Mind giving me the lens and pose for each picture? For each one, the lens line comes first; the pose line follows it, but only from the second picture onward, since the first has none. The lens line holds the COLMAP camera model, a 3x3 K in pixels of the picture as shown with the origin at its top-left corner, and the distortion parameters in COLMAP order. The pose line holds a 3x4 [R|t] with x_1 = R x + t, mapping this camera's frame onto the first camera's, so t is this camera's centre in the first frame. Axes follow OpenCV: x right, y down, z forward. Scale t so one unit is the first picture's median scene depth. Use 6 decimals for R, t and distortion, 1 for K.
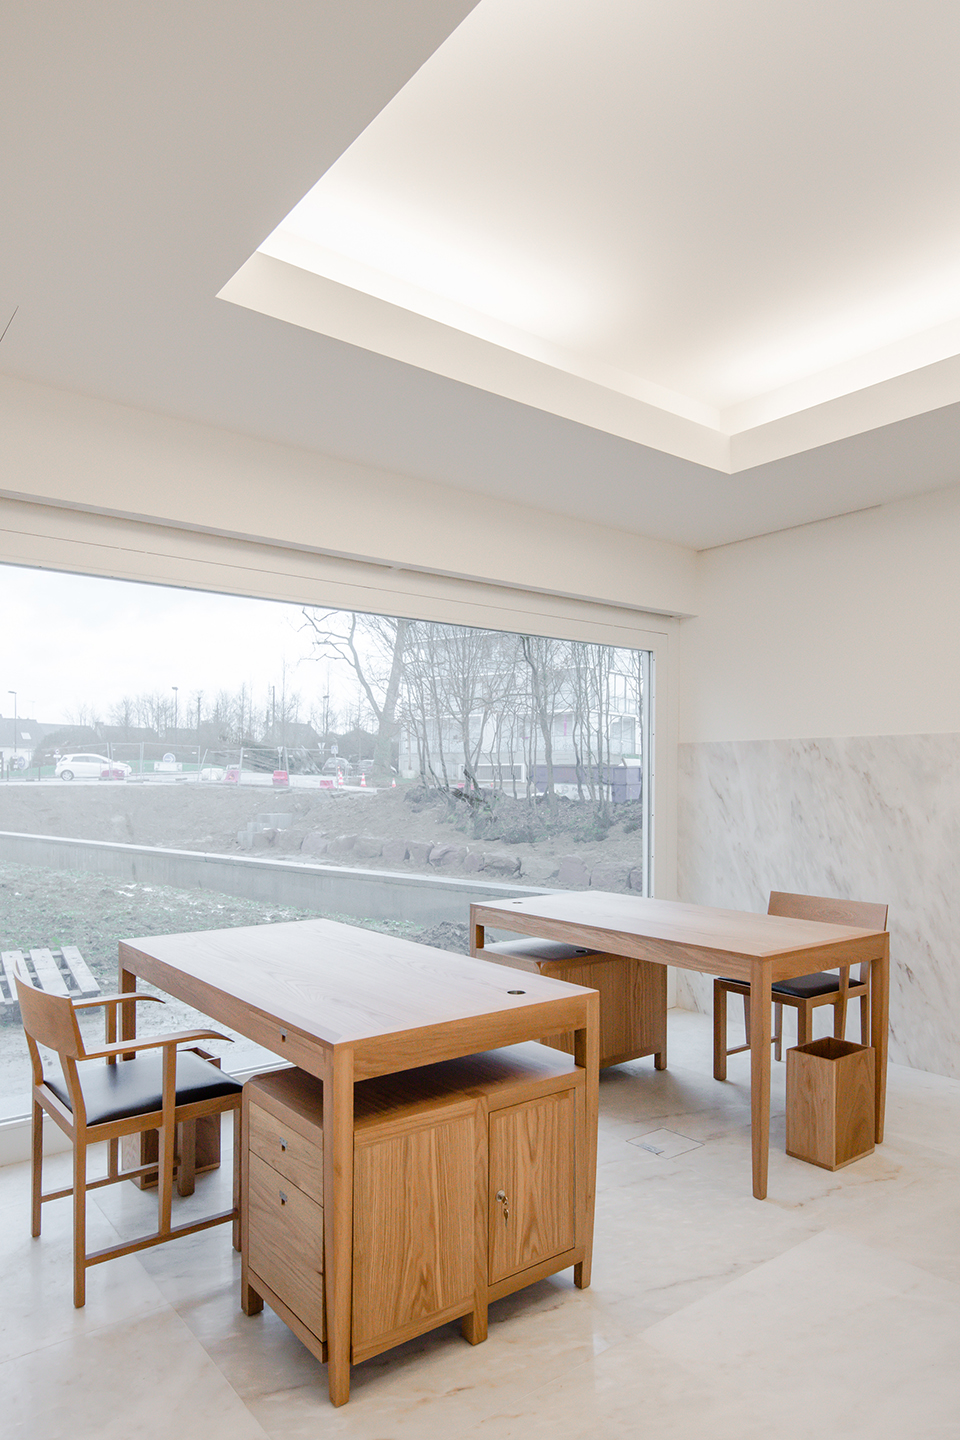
lens RADIAL K [[891.3, 0, 508.8], [0, 891.3, 775.9], [0, 0, 1]] dist [0.006311, -0.001742]
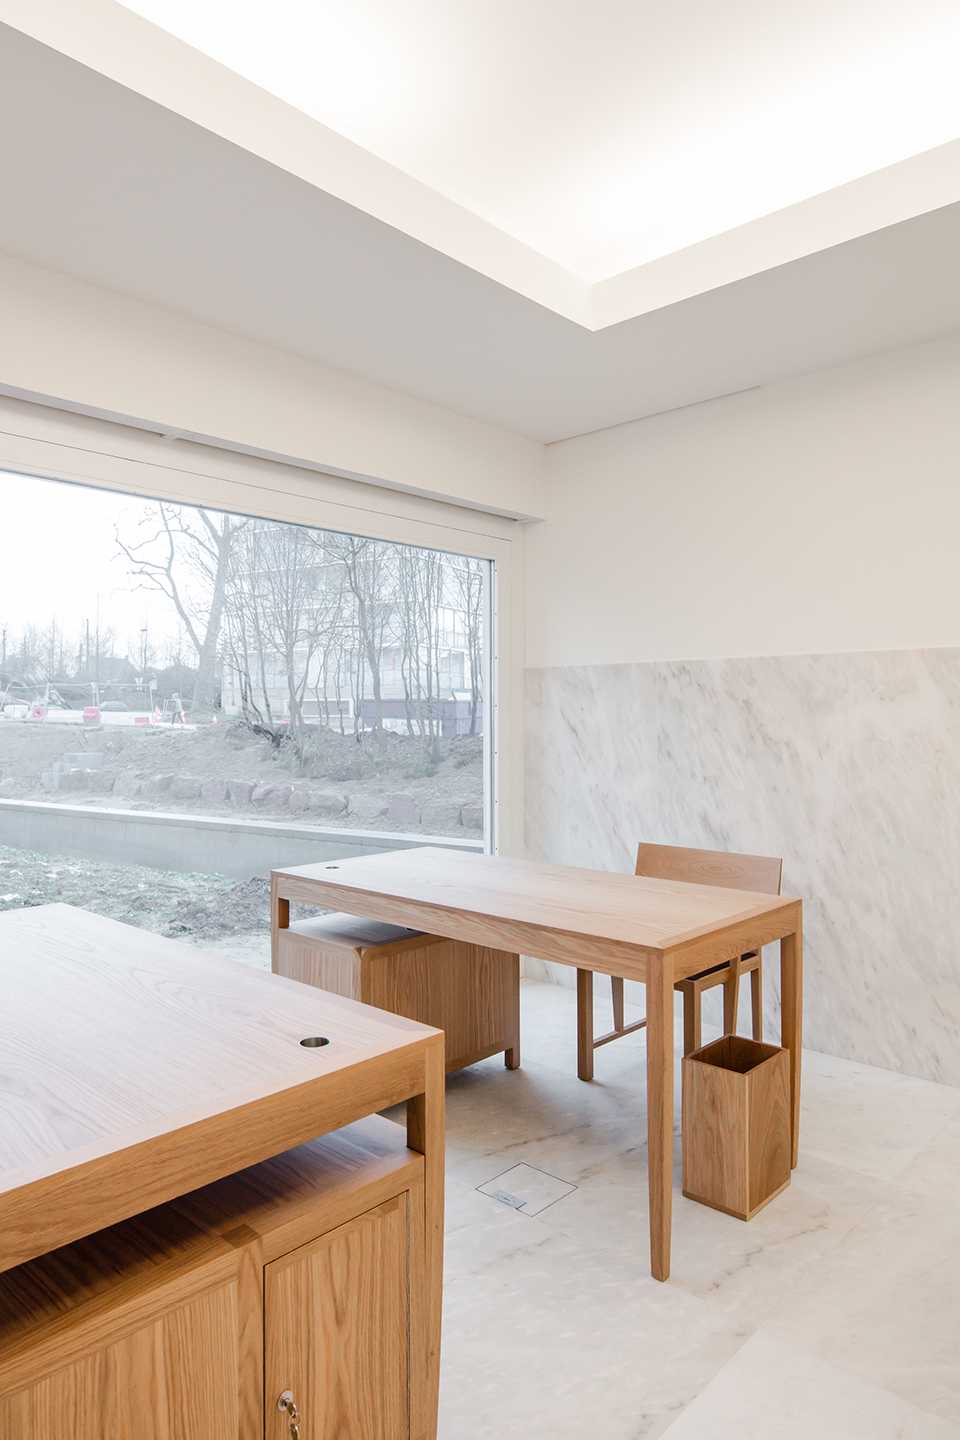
lens RADIAL K [[891.3, 0, 454.2], [0, 891.3, 716.4], [0, 0, 1]] dist [0.006311, -0.001742]
pose [[0.991479, -0.007392, 0.130059, 0.014114], [0.006628, 0.999958, 0.006307, 0.004451], [-0.130100, -0.005392, 0.991486, 0.195699]]
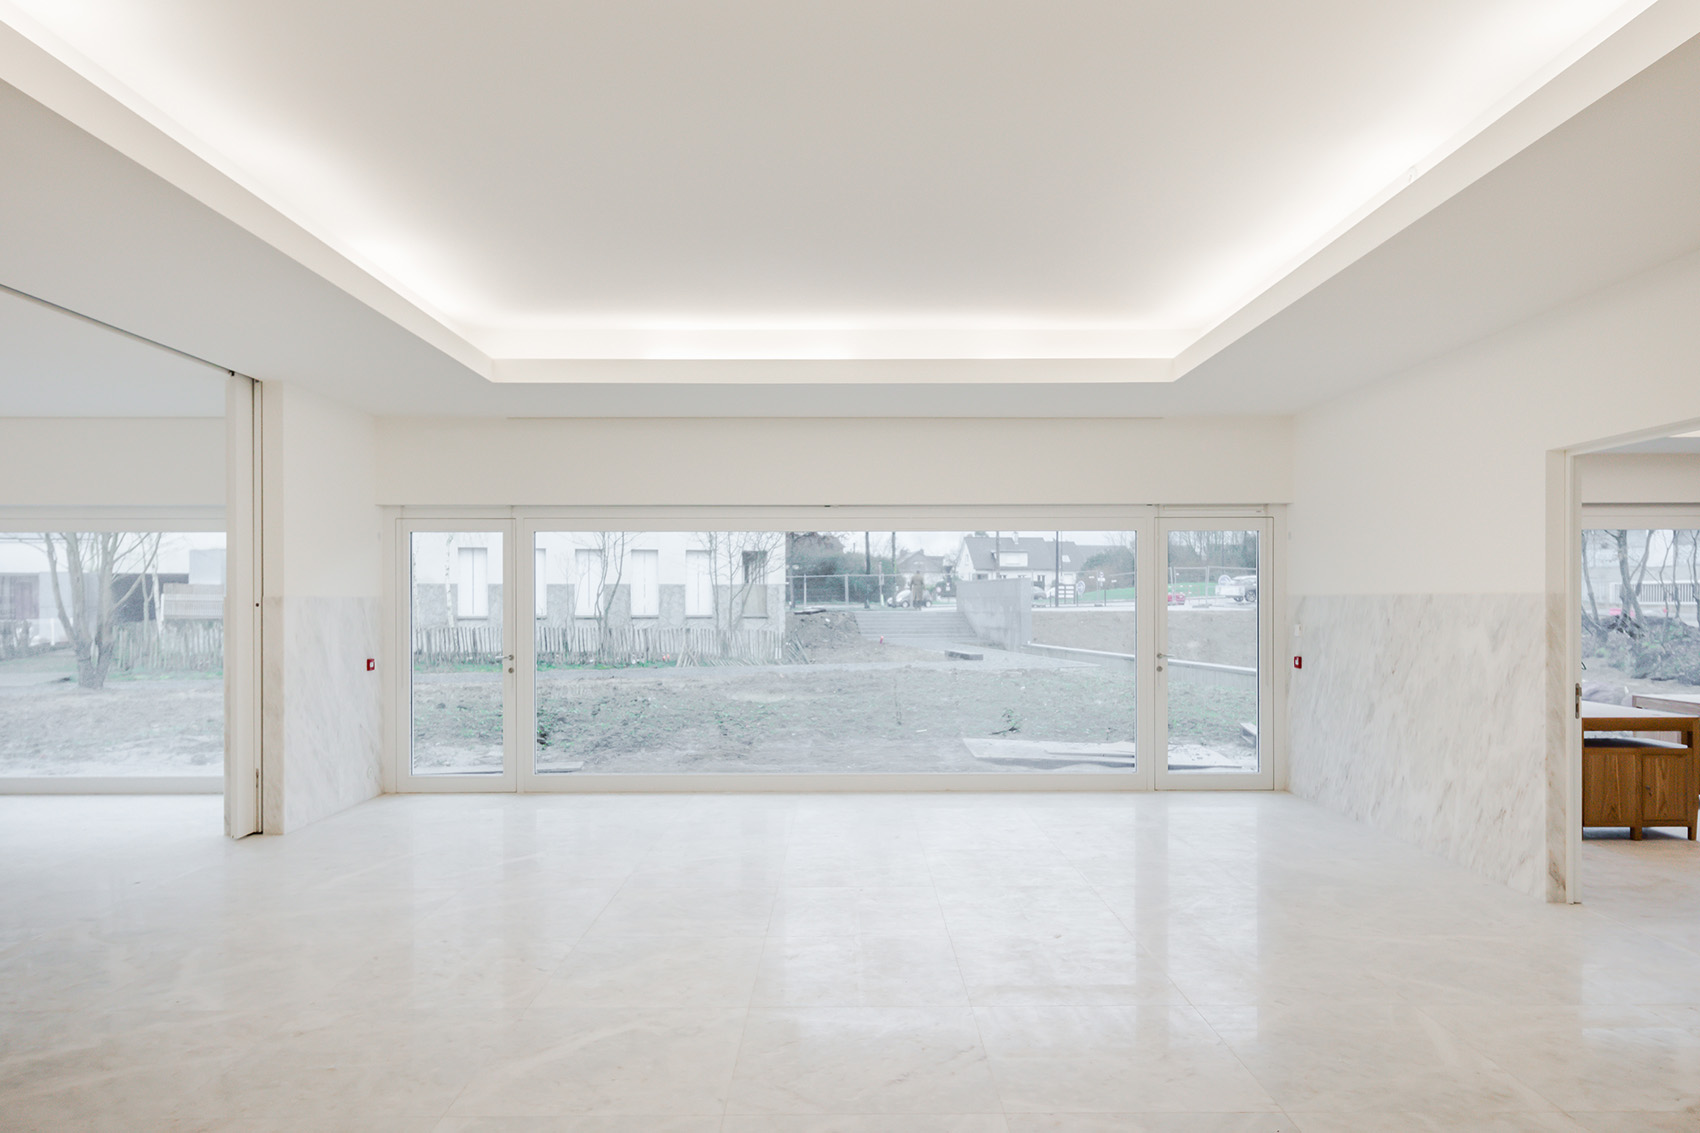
lens RADIAL K [[1052.3, 0, 861.7], [0, 1052.3, 600.0], [0, 0, 1]] dist [0.006311, -0.001742]
pose [[0.782640, -0.006542, -0.622440, 0.057884], [0.008549, 0.999963, 0.000240, -0.049416], [0.622416, -0.005509, 0.782667, -1.417815]]
